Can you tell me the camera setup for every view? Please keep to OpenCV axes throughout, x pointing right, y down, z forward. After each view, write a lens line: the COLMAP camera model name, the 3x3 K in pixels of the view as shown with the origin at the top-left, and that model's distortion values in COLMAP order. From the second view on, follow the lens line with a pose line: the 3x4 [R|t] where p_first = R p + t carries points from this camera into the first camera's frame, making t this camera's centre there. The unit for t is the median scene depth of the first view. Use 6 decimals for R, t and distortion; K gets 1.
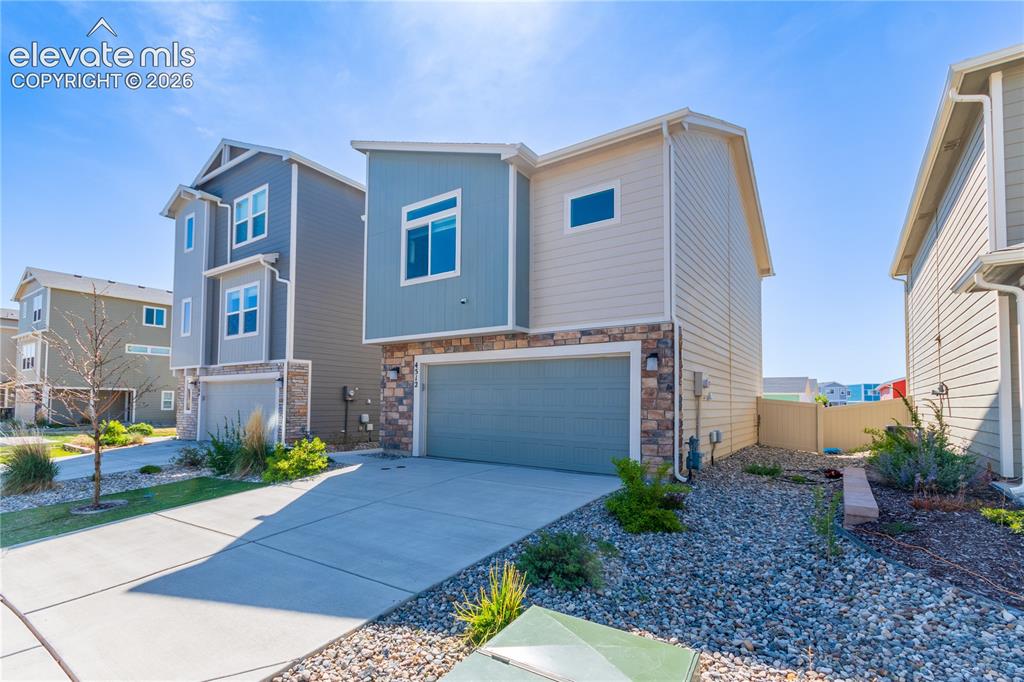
lens RADIAL K [[491.3, 0, 510.1], [0, 491.3, 383.7], [0, 0, 1]] dist [0.004001, 0.000787]
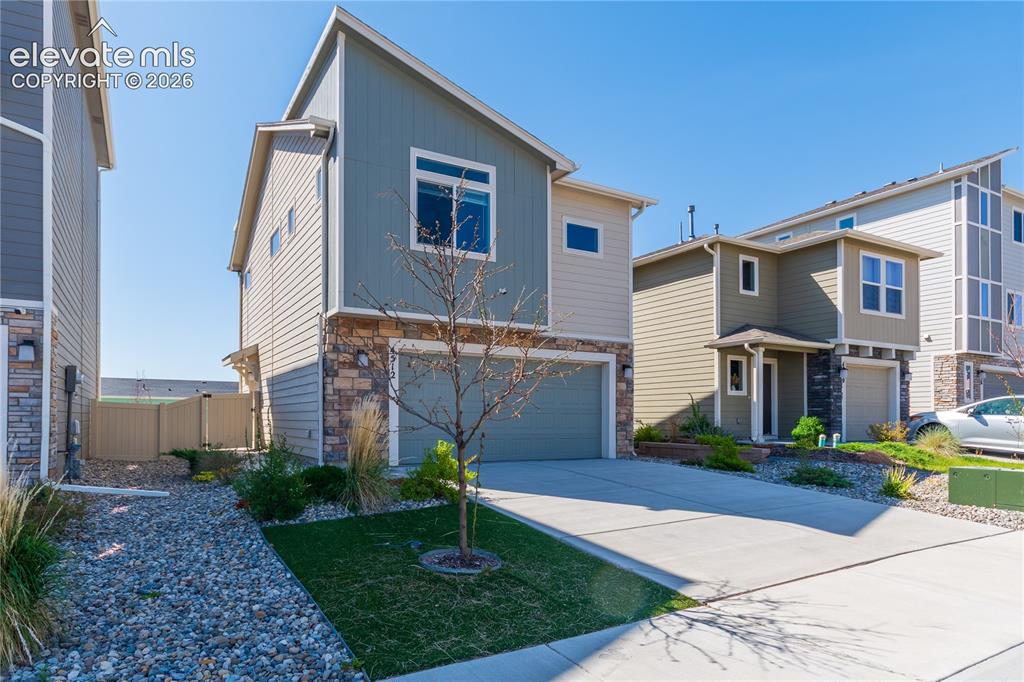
lens RADIAL K [[583.5, 0, 493.6], [0, 583.5, 414.9], [0, 0, 1]] dist [-0.003993, -0.001136]
pose [[0.434923, -0.004342, 0.900457, -1.042232], [-0.033445, 0.999220, 0.020973, 0.043604], [-0.899846, -0.039238, 0.434439, 0.486567]]
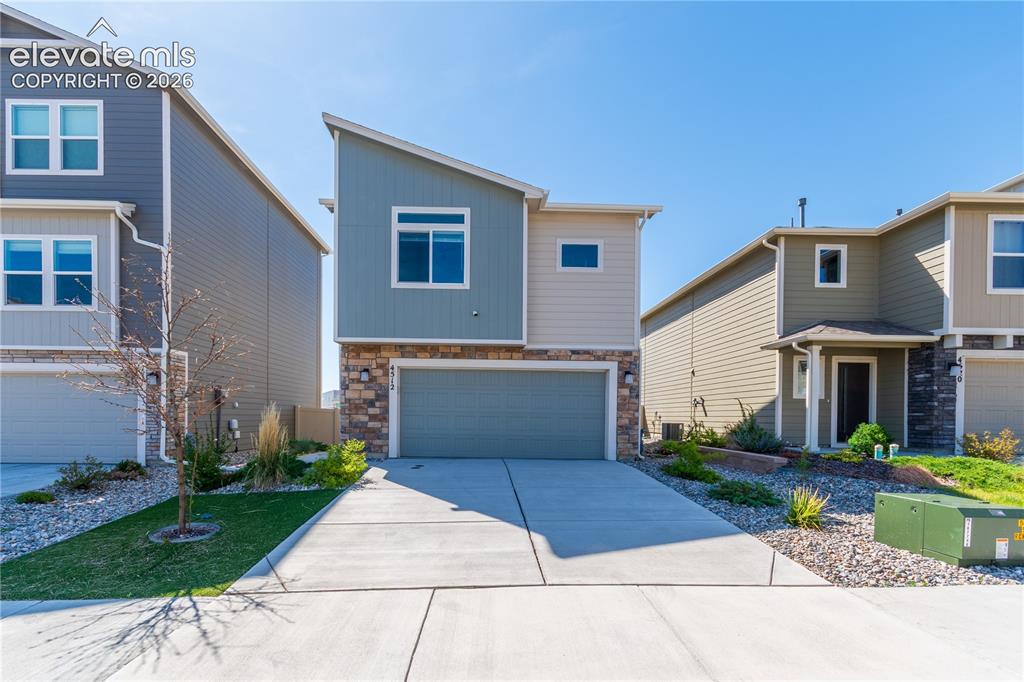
lens RADIAL K [[469.2, 0, 509.8], [0, 469.2, 421.5], [0, 0, 1]] dist [0.002578, 0.000871]
pose [[0.795895, -0.008264, 0.605379, -0.633002], [-0.026121, 0.998507, 0.047972, 0.021220], [-0.604871, -0.053994, 0.794490, 0.091847]]
